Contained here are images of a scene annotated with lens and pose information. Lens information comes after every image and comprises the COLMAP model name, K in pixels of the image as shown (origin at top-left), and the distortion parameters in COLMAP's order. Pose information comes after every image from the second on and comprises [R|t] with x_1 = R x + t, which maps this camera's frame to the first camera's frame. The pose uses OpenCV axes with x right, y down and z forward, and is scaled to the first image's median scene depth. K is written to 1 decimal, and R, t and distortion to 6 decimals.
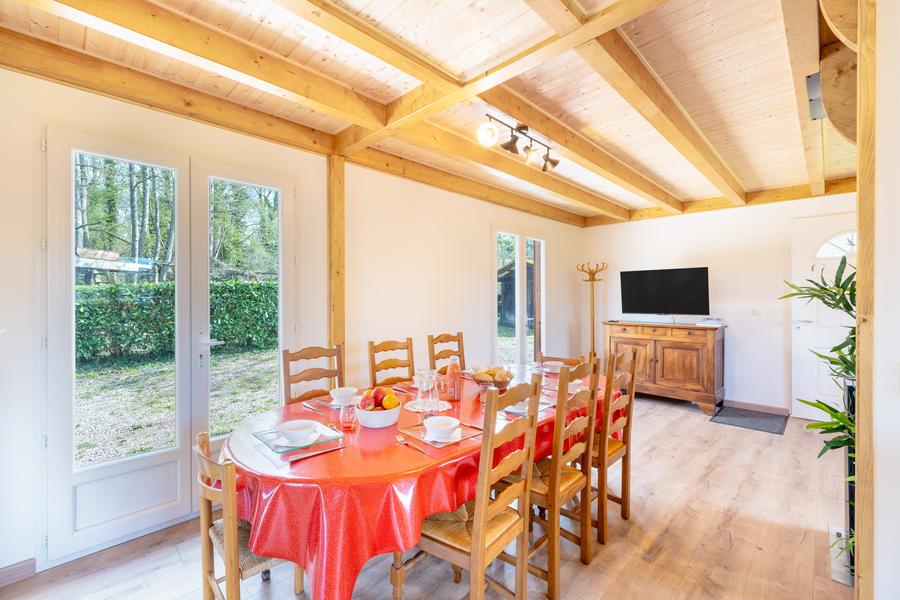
lens RADIAL K [[389.5, 0, 450.2], [0, 389.5, 298.0], [0, 0, 1]] dist [0.000227, -0.000002]
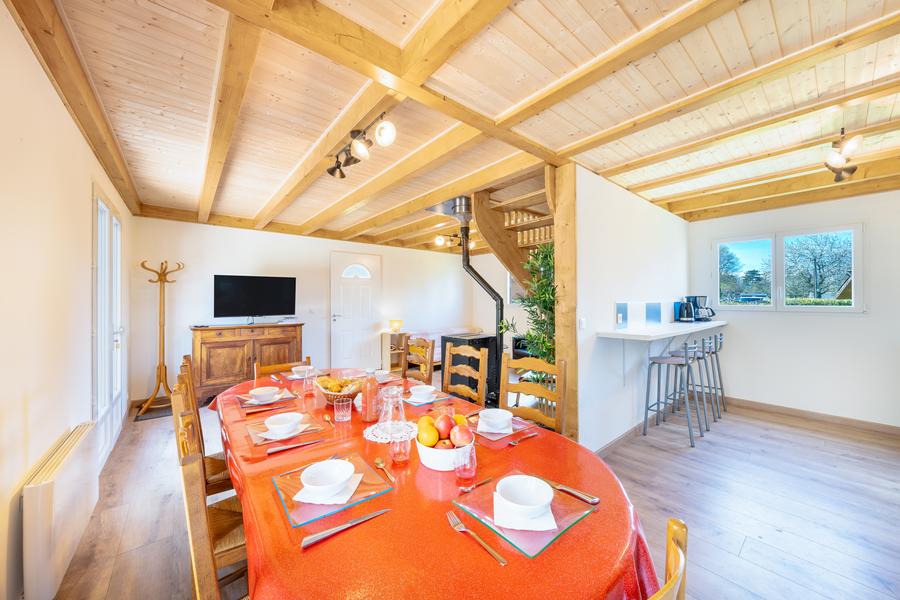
lens RADIAL K [[322.7, 0, 450.2], [0, 322.7, 301.0], [0, 0, 1]] dist [0.000100, -0.000004]
pose [[0.106774, 0.001616, 0.994282, -0.316473], [0.005629, 0.999982, -0.002230, 0.003590], [-0.994267, 0.005834, 0.106763, 0.343726]]
